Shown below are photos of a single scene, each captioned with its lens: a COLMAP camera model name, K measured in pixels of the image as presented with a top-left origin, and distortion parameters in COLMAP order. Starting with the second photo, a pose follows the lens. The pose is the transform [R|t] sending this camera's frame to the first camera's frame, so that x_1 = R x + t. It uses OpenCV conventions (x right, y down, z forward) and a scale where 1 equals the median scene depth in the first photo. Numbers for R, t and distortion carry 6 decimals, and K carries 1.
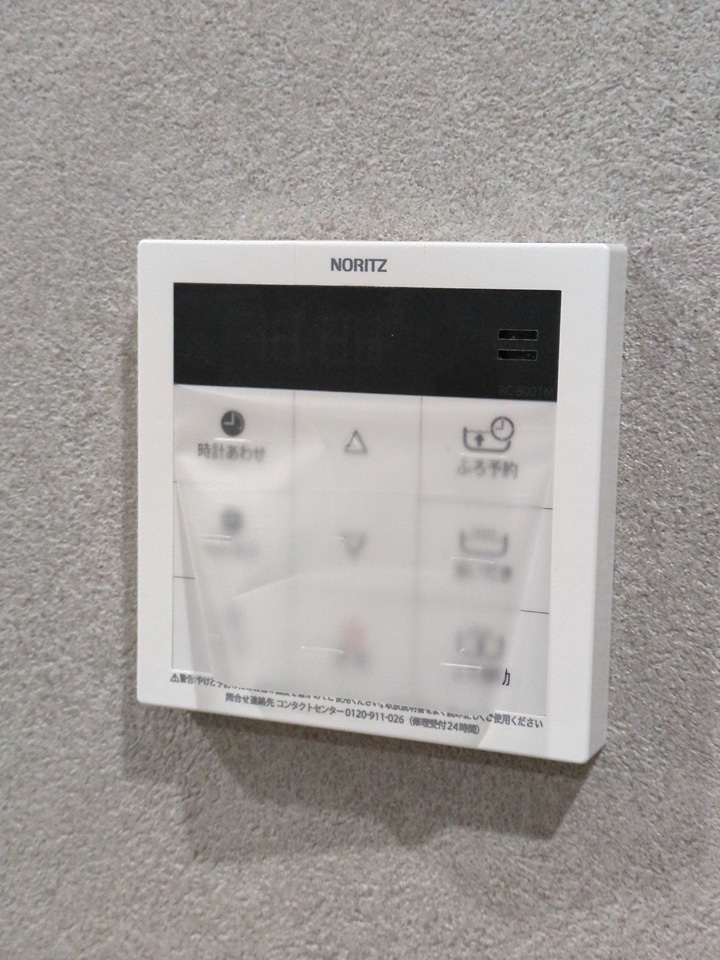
lens RADIAL K [[708.9, 0, 359.1], [0, 708.9, 479.8], [0, 0, 1]] dist [0.000845, 0.001346]
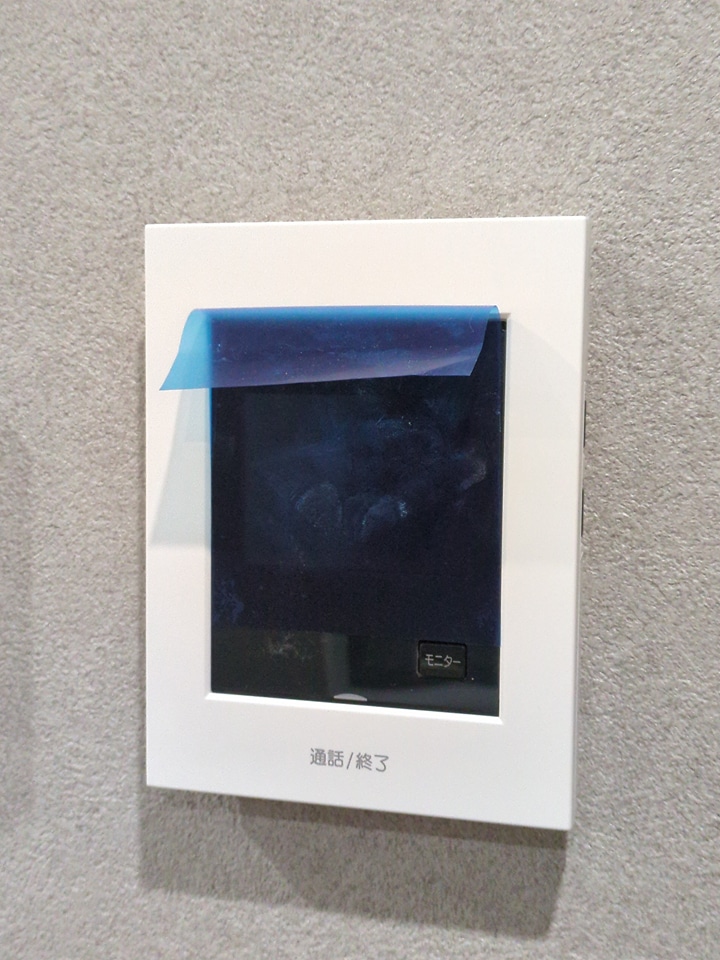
lens RADIAL K [[708.9, 0, 361.0], [0, 708.9, 479.4], [0, 0, 1]] dist [0.000845, 0.001346]
pose [[0.998922, -0.021082, 0.041347, -0.207606], [0.022061, 0.999484, -0.023367, -1.074120], [-0.040833, 0.024254, 0.998872, -0.204954]]
